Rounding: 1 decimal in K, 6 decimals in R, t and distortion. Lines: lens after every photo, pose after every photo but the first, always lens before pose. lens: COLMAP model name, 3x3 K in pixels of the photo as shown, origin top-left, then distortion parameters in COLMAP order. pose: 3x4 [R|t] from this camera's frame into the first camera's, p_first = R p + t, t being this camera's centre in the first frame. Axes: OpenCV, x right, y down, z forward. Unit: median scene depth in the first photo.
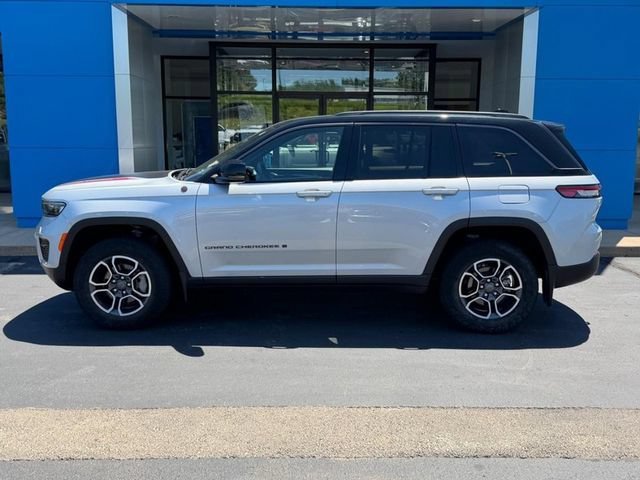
lens RADIAL K [[640.1, 0, 325.0], [0, 640.1, 239.4], [0, 0, 1]] dist [0.131451, -0.284779]
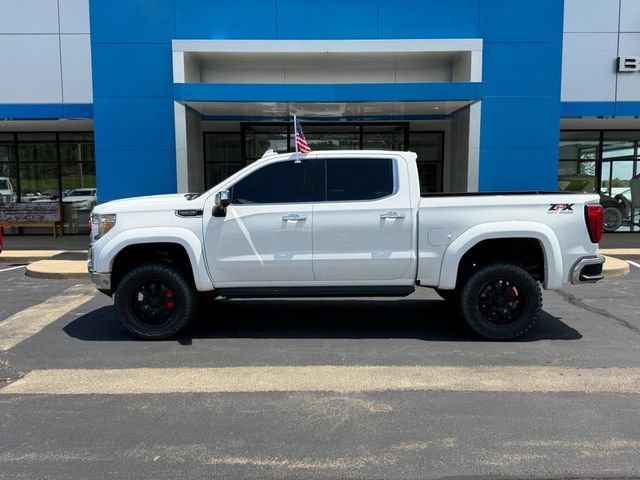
lens RADIAL K [[537.4, 0, 319.1], [0, 537.4, 241.1], [0, 0, 1]] dist [0.095713, -0.187440]
pose [[0.999892, -0.007657, -0.012576, -0.003008], [0.006902, 0.998231, -0.059047, 0.010391], [0.013006, 0.058953, 0.998176, -0.110971]]
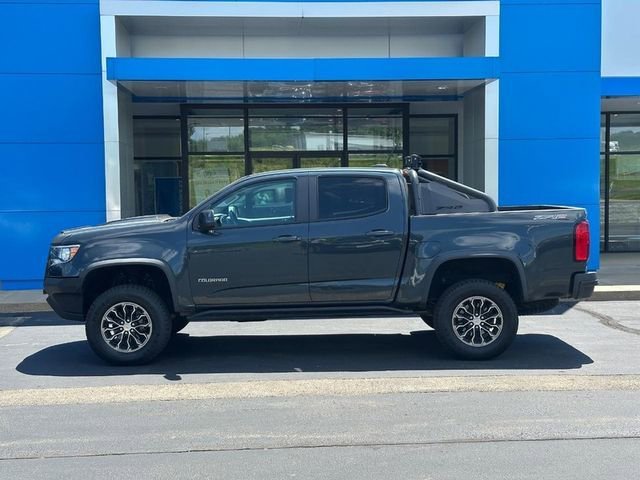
lens RADIAL K [[868.3, 0, 315.8], [0, 868.3, 240.2], [0, 0, 1]] dist [0.077412, -0.009704]
pose [[0.998984, -0.018677, 0.041009, -0.032230], [0.023038, 0.993819, -0.108598, 0.053265], [-0.038727, 0.109433, 0.993240, -0.317285]]
